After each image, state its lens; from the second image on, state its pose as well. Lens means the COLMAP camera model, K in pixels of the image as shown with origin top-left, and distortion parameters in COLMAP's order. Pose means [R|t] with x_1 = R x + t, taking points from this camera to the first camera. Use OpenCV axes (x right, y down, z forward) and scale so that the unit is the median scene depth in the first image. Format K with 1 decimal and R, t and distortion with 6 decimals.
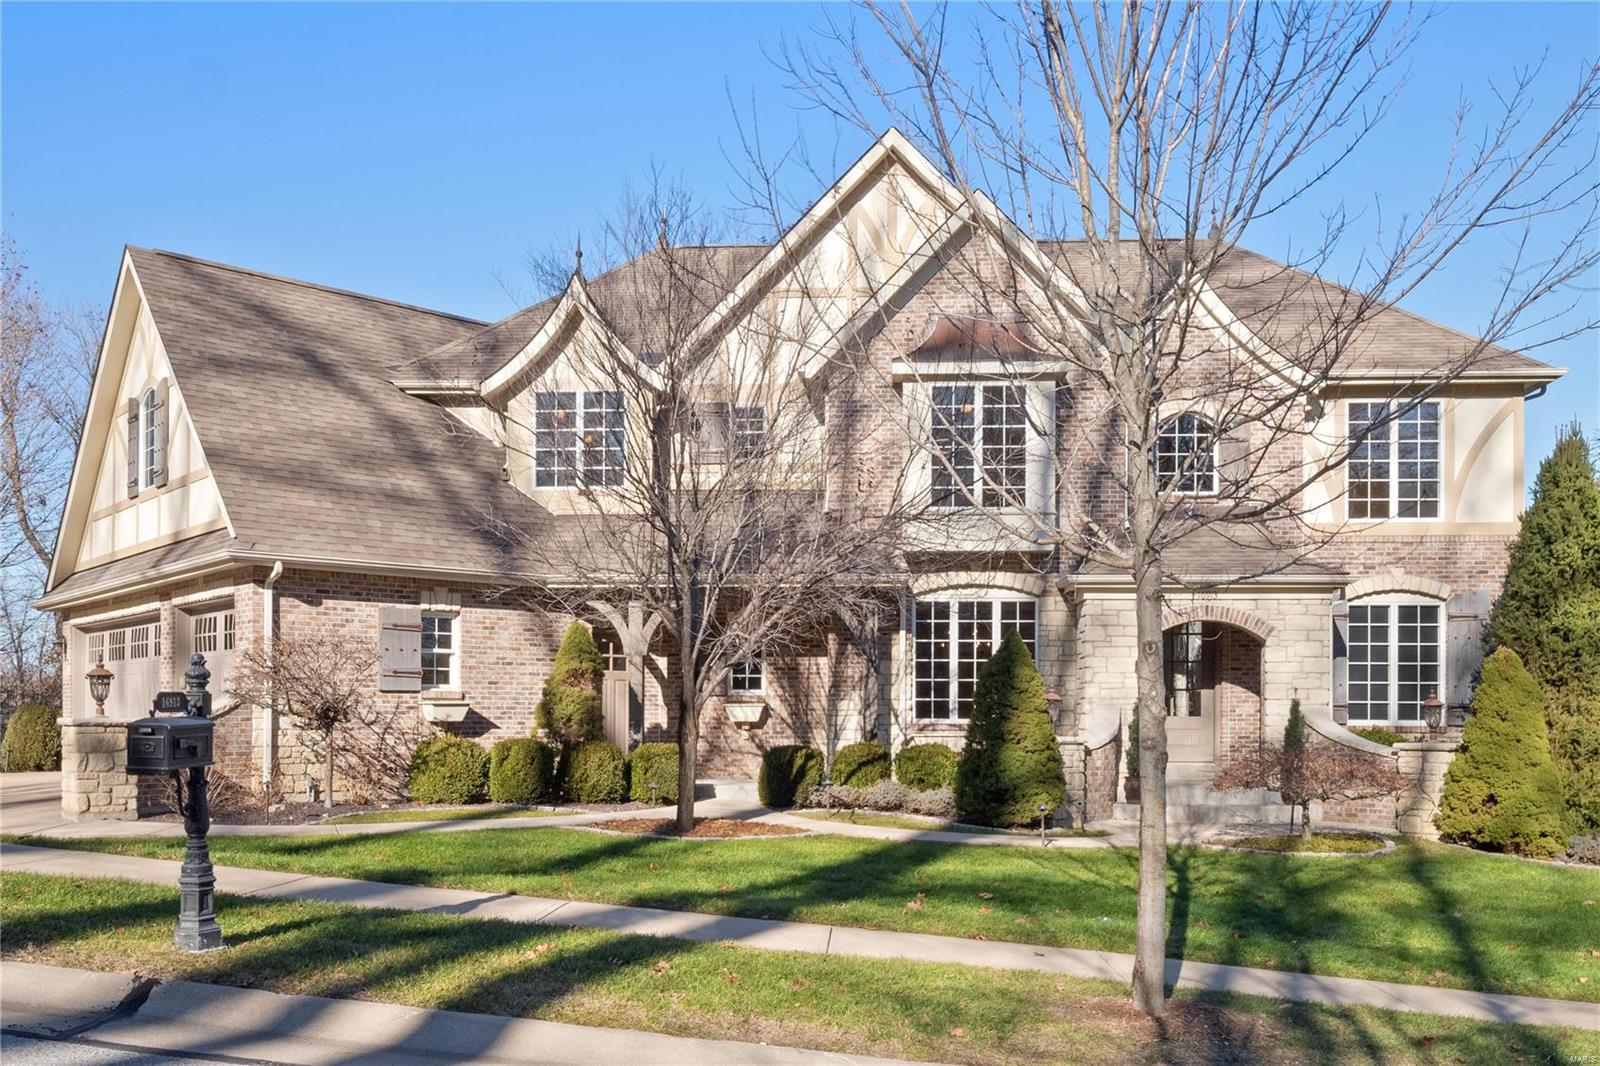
lens RADIAL K [[1296.2, 0, 800.0], [0, 1296.2, 555.1], [0, 0, 1]] dist [-0.001104, 0.001438]
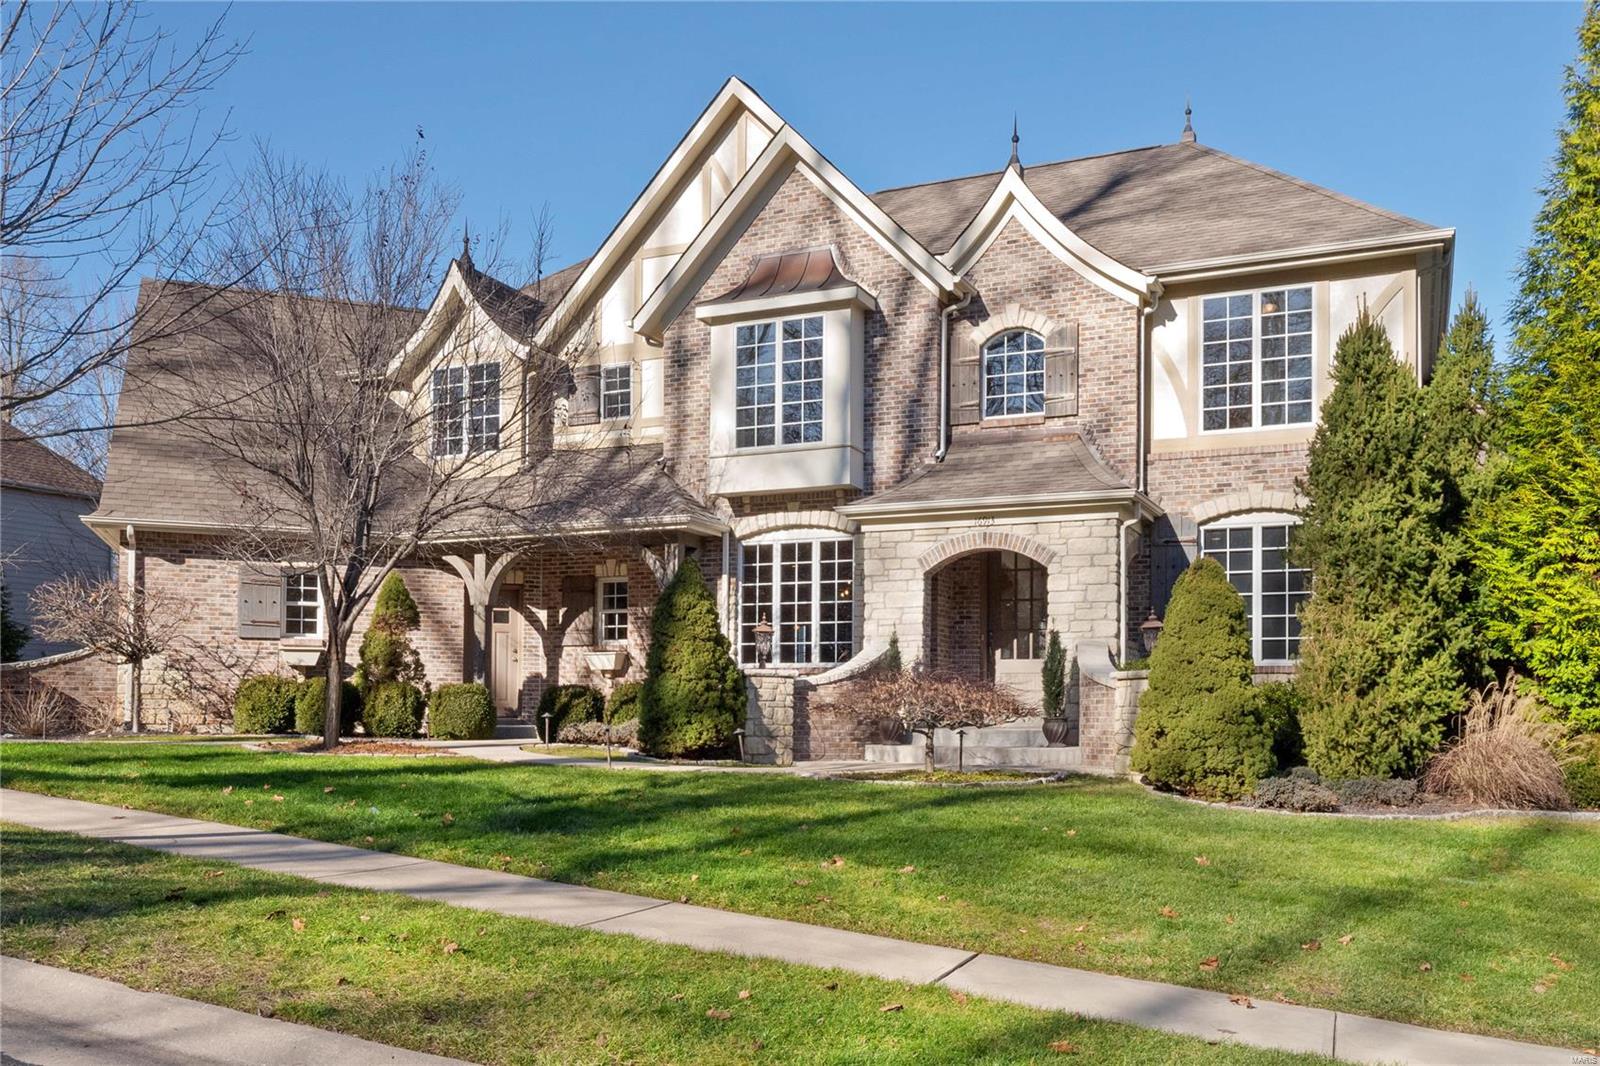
lens RADIAL K [[1287.1, 0, 800.0], [0, 1287.1, 533.0], [0, 0, 1]] dist [0.001571, 0.000025]
pose [[0.939364, -0.045301, -0.339916, 0.468135], [0.037601, 0.998866, -0.029209, 0.056987], [0.340854, 0.014657, 0.940002, 0.091248]]
